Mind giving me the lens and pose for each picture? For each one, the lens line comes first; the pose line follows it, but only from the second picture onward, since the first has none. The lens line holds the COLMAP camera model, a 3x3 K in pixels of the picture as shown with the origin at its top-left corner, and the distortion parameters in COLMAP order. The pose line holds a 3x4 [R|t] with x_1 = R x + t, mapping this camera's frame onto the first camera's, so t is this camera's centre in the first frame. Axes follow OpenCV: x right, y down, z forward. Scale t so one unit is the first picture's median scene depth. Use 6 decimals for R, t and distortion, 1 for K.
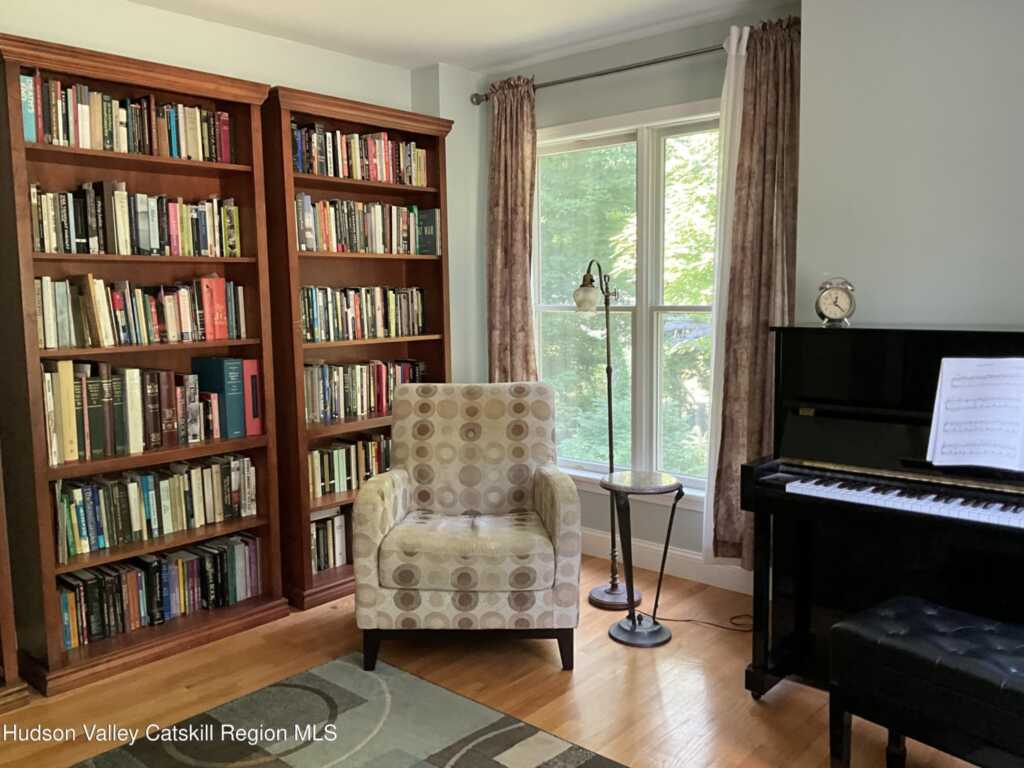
lens RADIAL K [[845.7, 0, 512.0], [0, 845.7, 384.0], [0, 0, 1]] dist [0.116669, -0.232719]
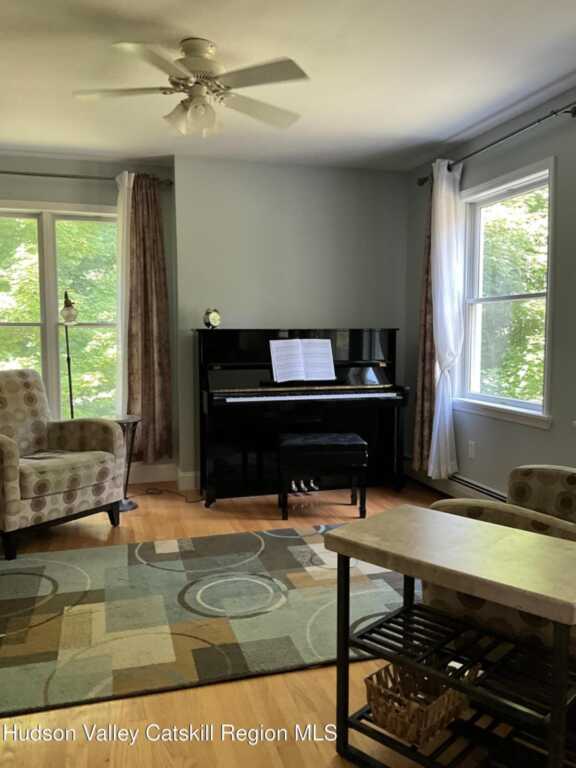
lens RADIAL K [[634.3, 0, 288.0], [0, 634.3, 384.0], [0, 0, 1]] dist [0.116669, -0.232719]
pose [[0.538194, -0.057156, 0.840881, -0.719705], [0.090209, 0.995873, 0.009954, 0.057849], [-0.837979, 0.070498, 0.541129, -0.013063]]
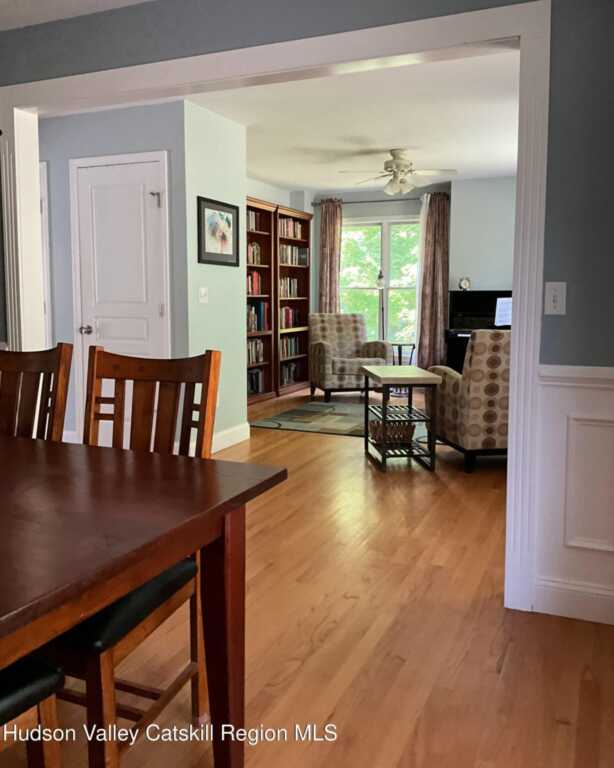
lens RADIAL K [[688.7, 0, 307.2], [0, 688.7, 357.9], [0, 0, 1]] dist [0.097476, -0.204577]
pose [[0.953996, -0.011908, 0.299584, -0.842869], [0.018385, 0.999654, -0.018812, 0.192354], [-0.299256, 0.023455, 0.953884, -1.145735]]
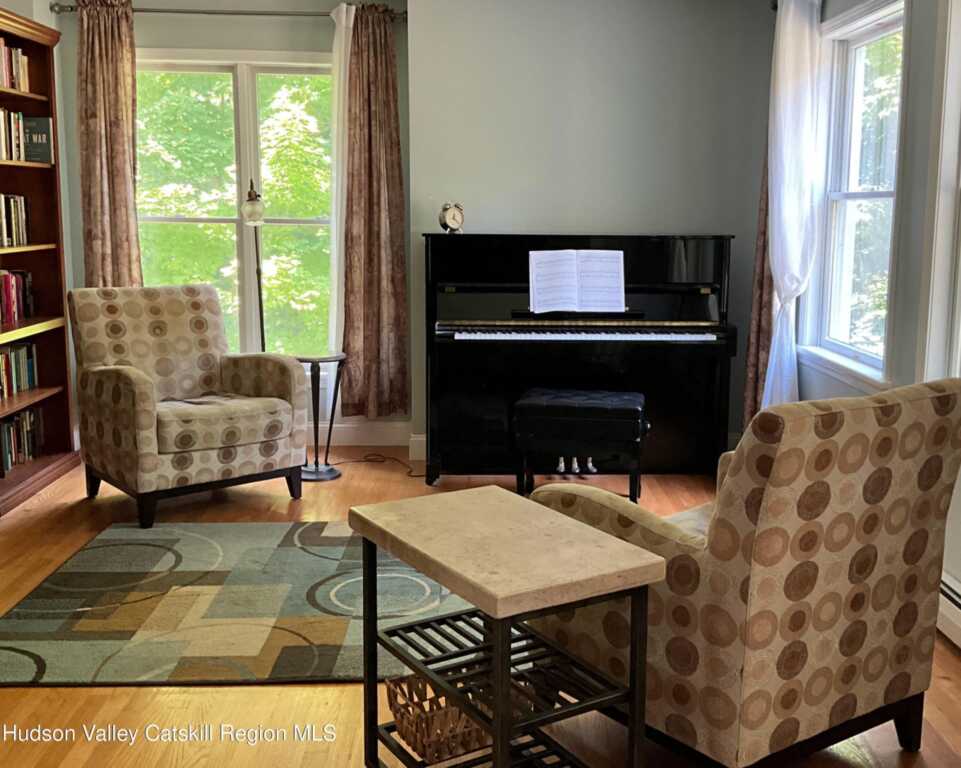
lens RADIAL K [[1062.0, 0, 518.0], [0, 1062.0, 364.7], [0, 0, 1]] dist [0.149610, -0.336017]
pose [[0.723273, -0.080380, 0.685868, -0.689592], [0.057829, 0.996764, 0.055832, 0.052821], [-0.688137, -0.000719, 0.725581, -0.356541]]
